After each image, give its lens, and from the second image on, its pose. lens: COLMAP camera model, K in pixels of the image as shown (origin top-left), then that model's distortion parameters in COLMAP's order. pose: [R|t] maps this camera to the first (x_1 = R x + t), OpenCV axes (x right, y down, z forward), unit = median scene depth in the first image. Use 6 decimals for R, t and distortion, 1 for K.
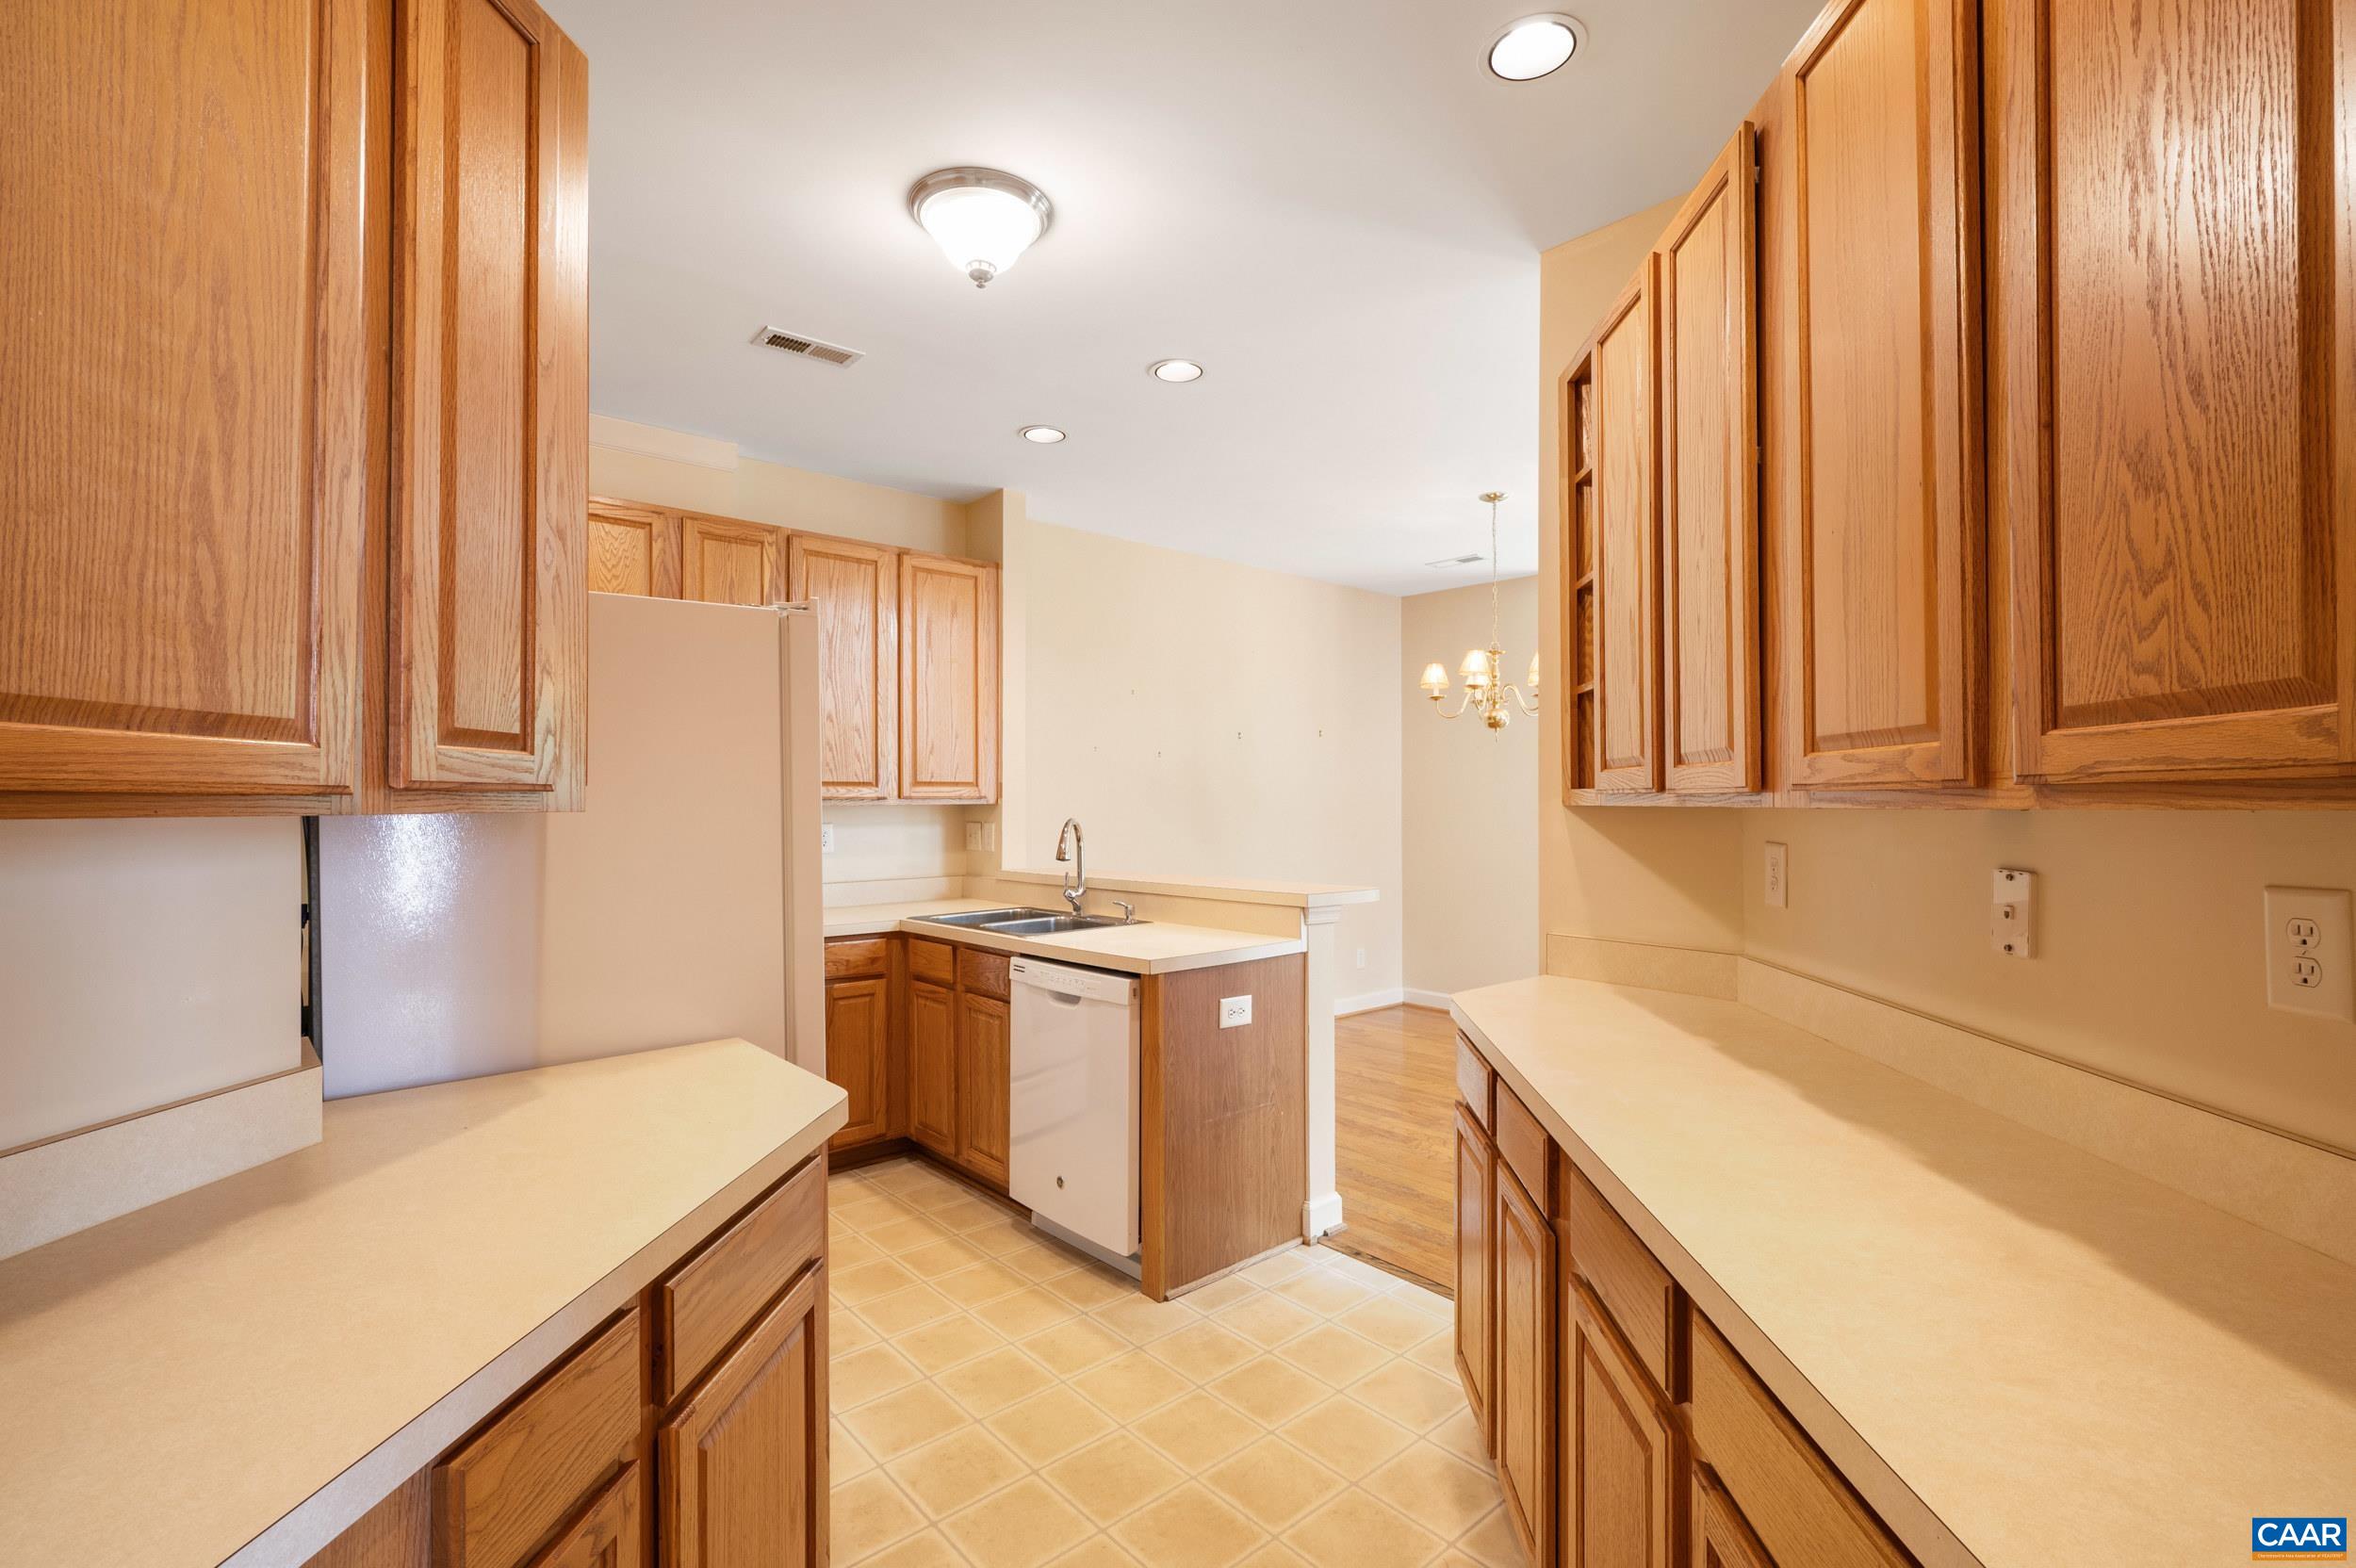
lens RADIAL K [[1036.5, 0, 1187.1], [0, 1036.5, 788.1], [0, 0, 1]] dist [0.000260, 0.000081]
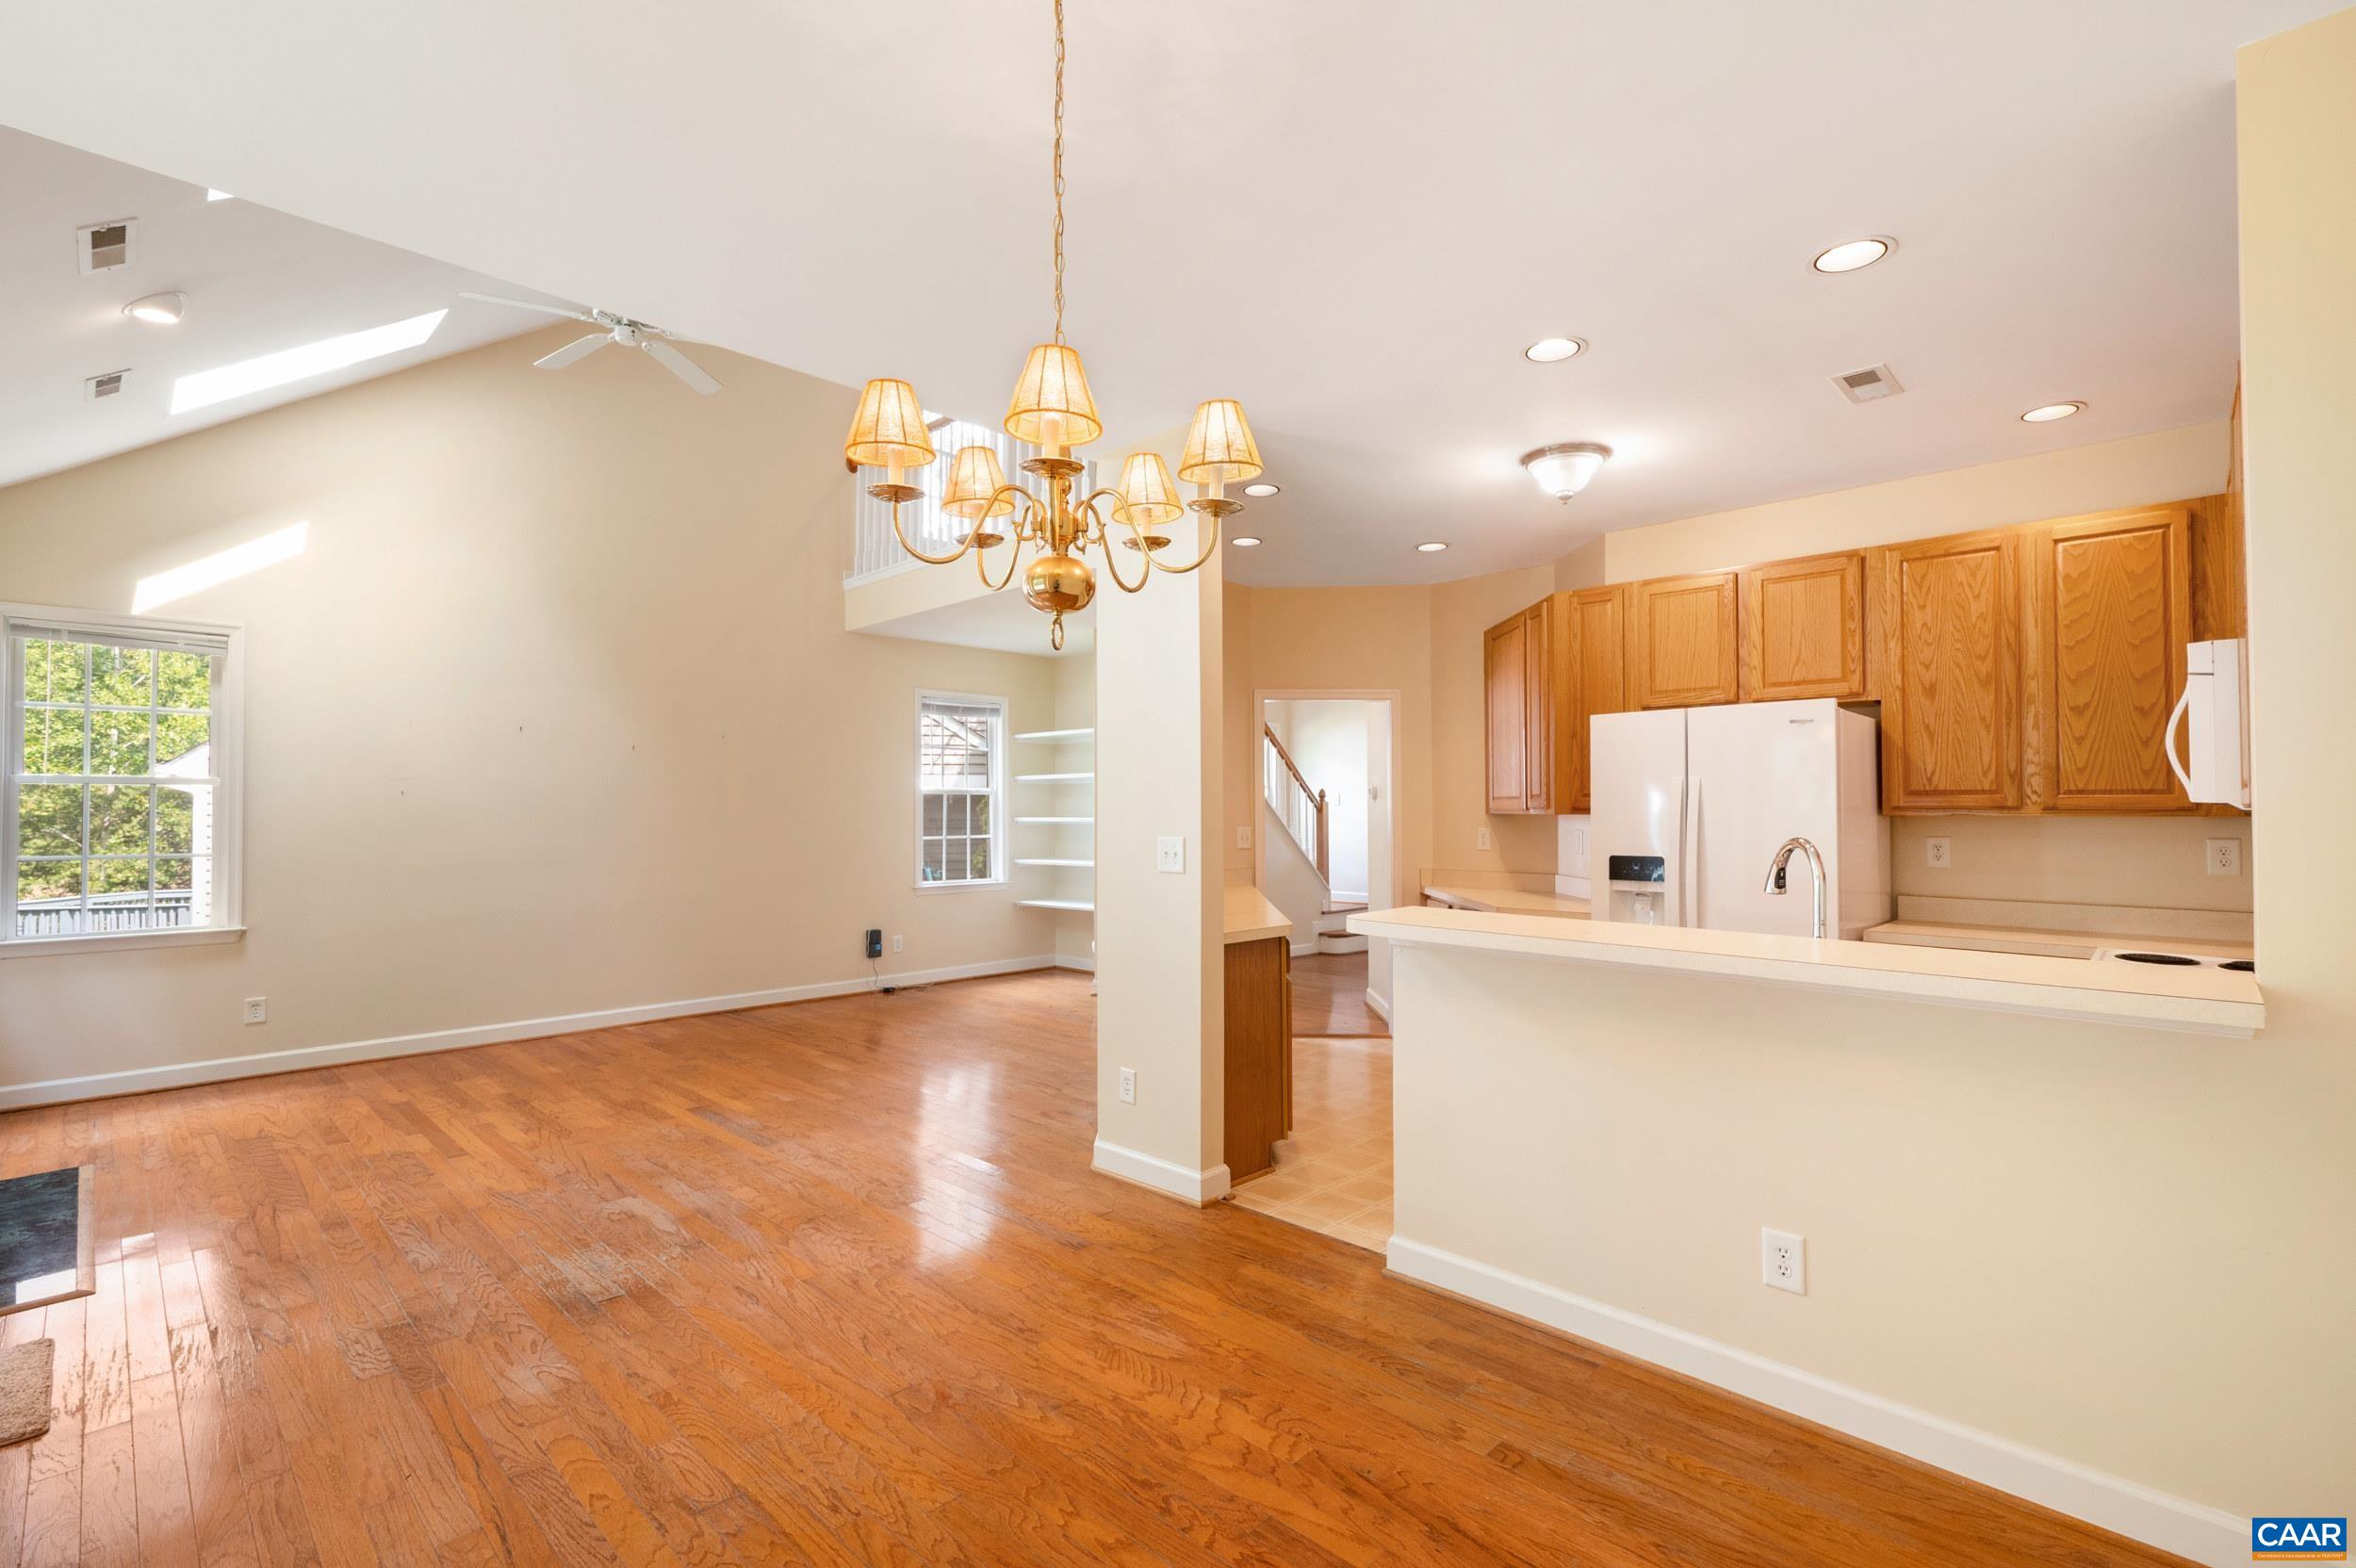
lens RADIAL K [[1064.5, 0, 1179.0], [0, 1064.5, 791.5], [0, 0, 1]] dist [0.000787, -0.000521]
pose [[-0.997389, 0.003394, -0.072130, 0.336376], [0.005459, 0.999580, -0.028451, 0.018239], [0.072003, -0.028770, -0.996989, 1.627763]]
